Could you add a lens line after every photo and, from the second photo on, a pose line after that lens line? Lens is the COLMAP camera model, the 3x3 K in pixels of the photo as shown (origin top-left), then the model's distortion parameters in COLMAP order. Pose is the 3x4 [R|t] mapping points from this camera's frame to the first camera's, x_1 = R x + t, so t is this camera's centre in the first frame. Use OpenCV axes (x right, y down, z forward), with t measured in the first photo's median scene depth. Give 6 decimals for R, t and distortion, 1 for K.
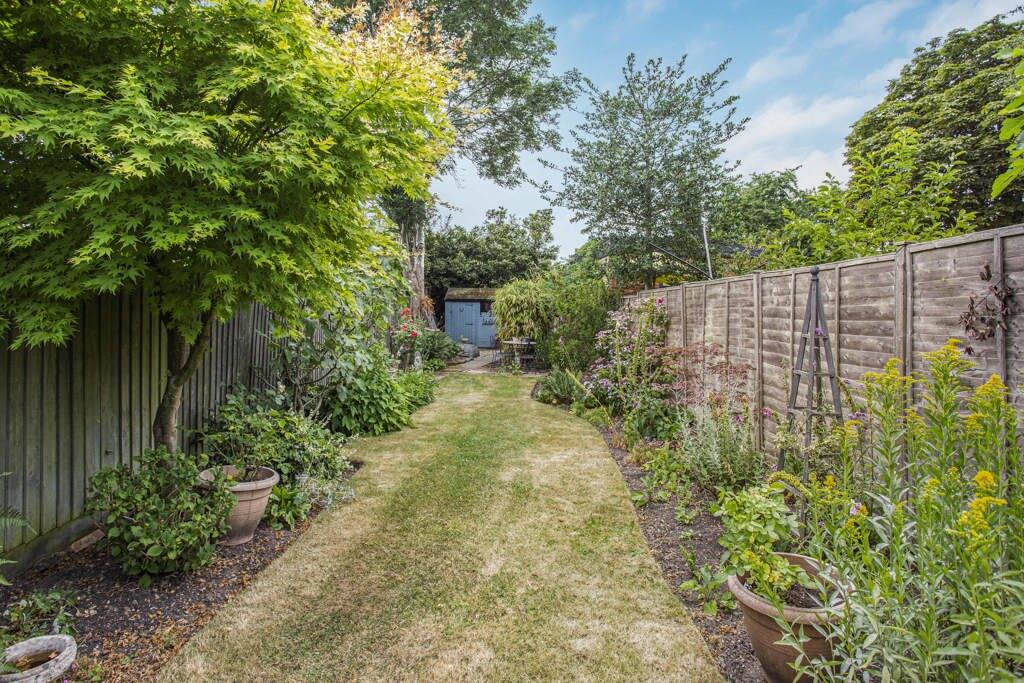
lens RADIAL K [[507.0, 0, 517.4], [0, 507.0, 335.0], [0, 0, 1]] dist [-0.048110, 0.000478]
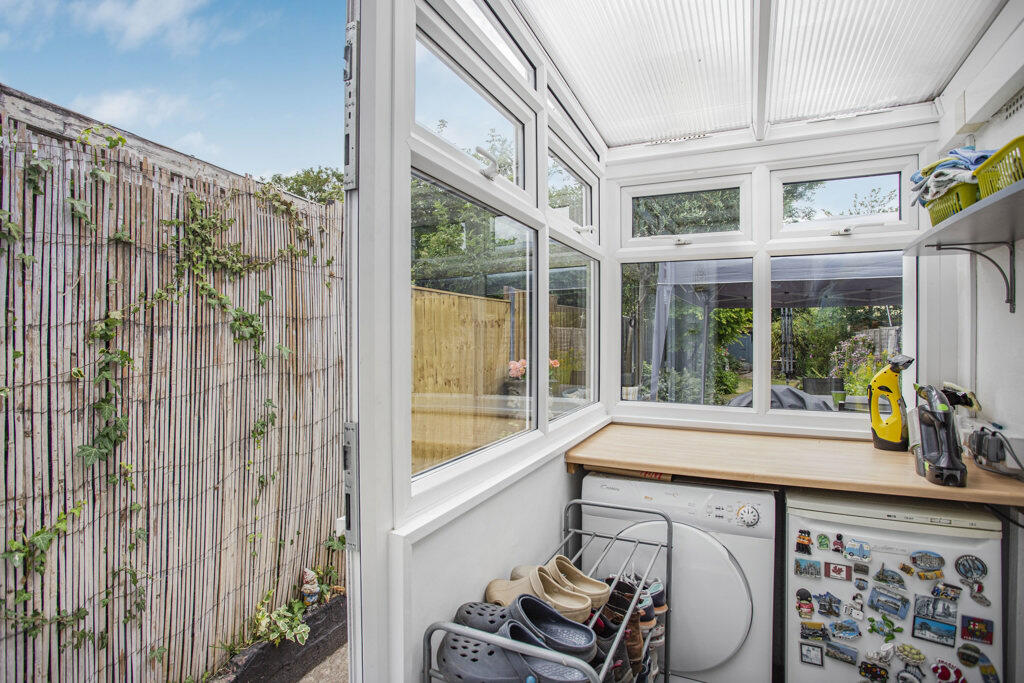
lens RADIAL K [[507.0, 0, 517.4], [0, 507.0, 335.0], [0, 0, 1]] dist [-0.048110, 0.000478]
pose [[0.892351, 0.004468, -0.451320, -0.042493], [-0.027903, 0.998584, -0.045283, 0.034602], [0.450479, 0.053001, 0.891213, -0.866851]]
